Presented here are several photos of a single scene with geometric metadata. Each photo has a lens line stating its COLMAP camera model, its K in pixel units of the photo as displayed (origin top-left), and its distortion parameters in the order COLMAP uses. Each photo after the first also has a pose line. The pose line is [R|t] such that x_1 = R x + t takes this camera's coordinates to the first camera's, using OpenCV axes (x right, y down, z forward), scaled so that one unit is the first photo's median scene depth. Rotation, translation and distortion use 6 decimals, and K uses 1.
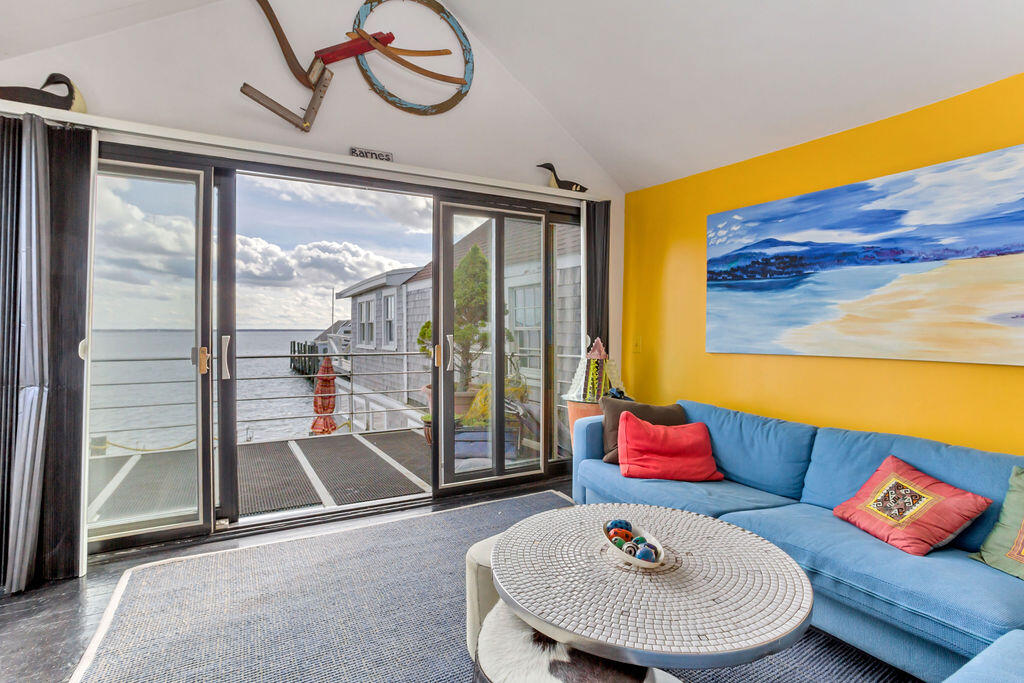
lens RADIAL K [[509.4, 0, 513.4], [0, 509.4, 331.3], [0, 0, 1]] dist [-0.079180, 0.039768]
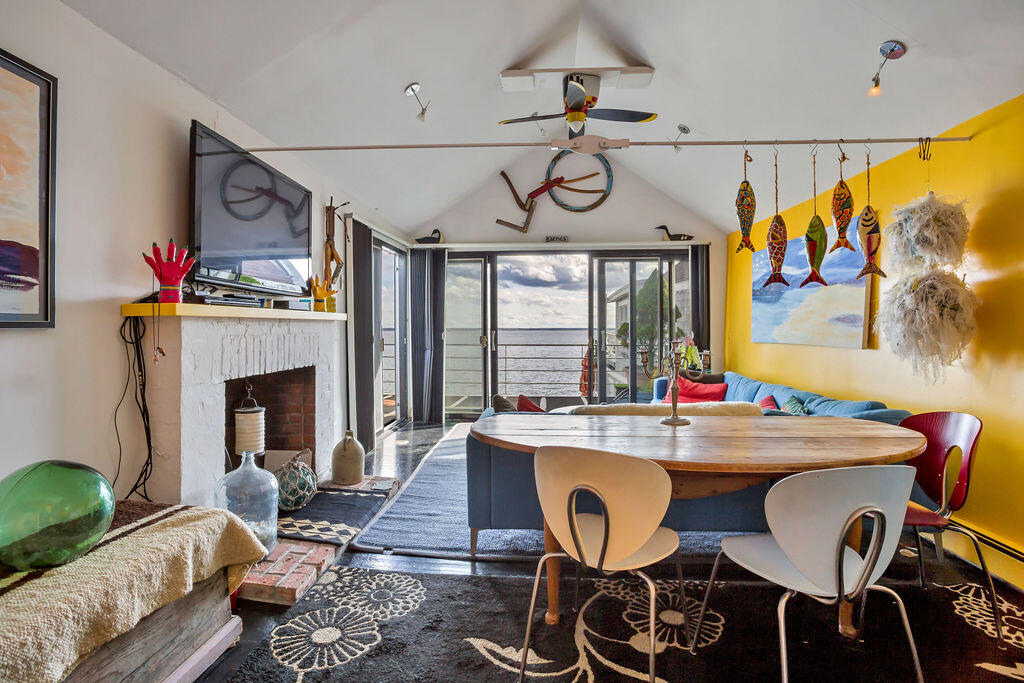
lens RADIAL K [[509.4, 0, 513.4], [0, 509.4, 331.3], [0, 0, 1]] dist [-0.079180, 0.039768]
pose [[0.837514, 0.001531, -0.546414, 0.693850], [0.000339, 0.999994, 0.003322, 0.010367], [0.546416, -0.002968, 0.837509, -0.805185]]
